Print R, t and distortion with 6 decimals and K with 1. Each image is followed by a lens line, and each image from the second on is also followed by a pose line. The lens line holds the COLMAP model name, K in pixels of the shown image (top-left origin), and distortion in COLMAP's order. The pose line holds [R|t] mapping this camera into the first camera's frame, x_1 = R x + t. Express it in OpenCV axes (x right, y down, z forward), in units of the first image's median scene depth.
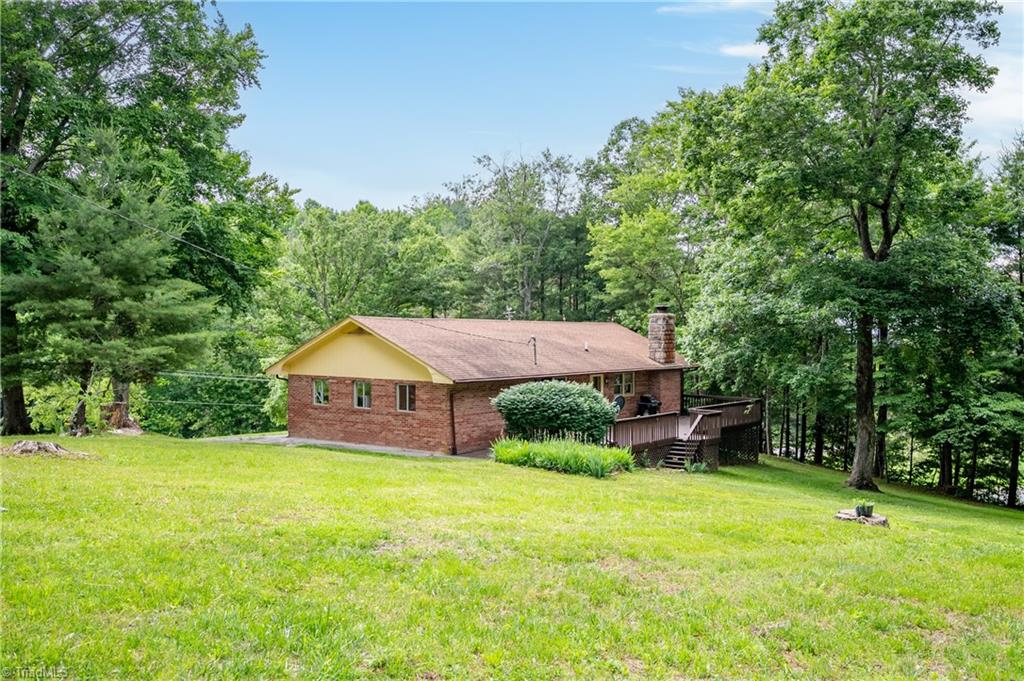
lens RADIAL K [[890.8, 0, 514.8], [0, 890.8, 339.0], [0, 0, 1]] dist [0.008008, 0.014703]
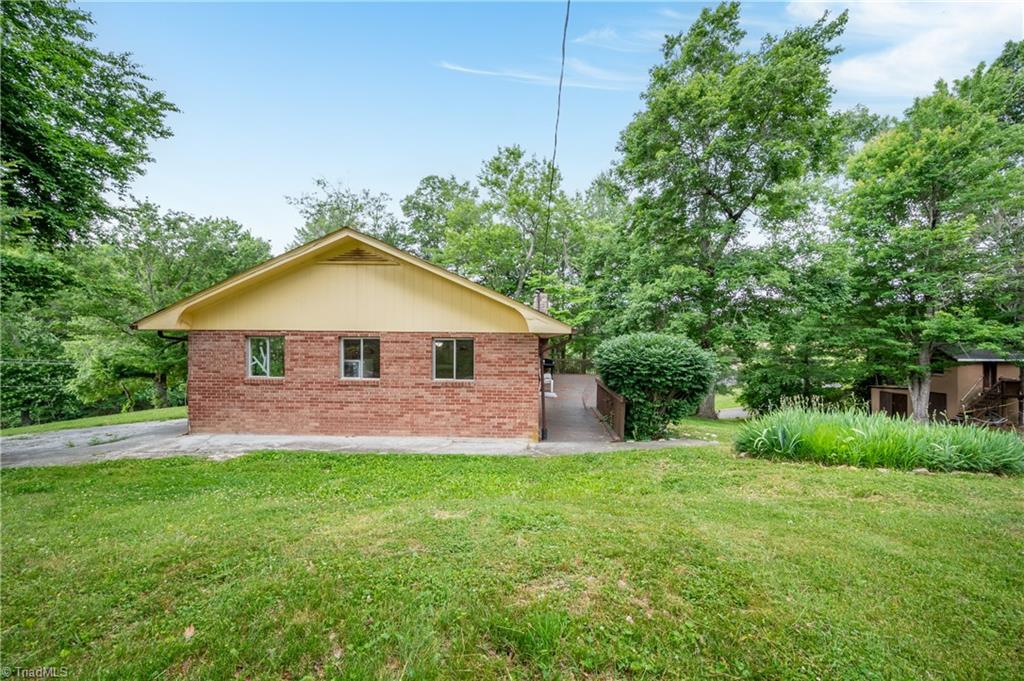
lens RADIAL K [[408.9, 0, 519.5], [0, 408.9, 341.5], [0, 0, 1]] dist [-0.002261, -0.000253]
pose [[0.831313, 0.002195, 0.555801, -0.227827], [-0.001725, 0.999998, -0.001371, 0.048941], [-0.555802, 0.000181, 0.831315, 0.665010]]
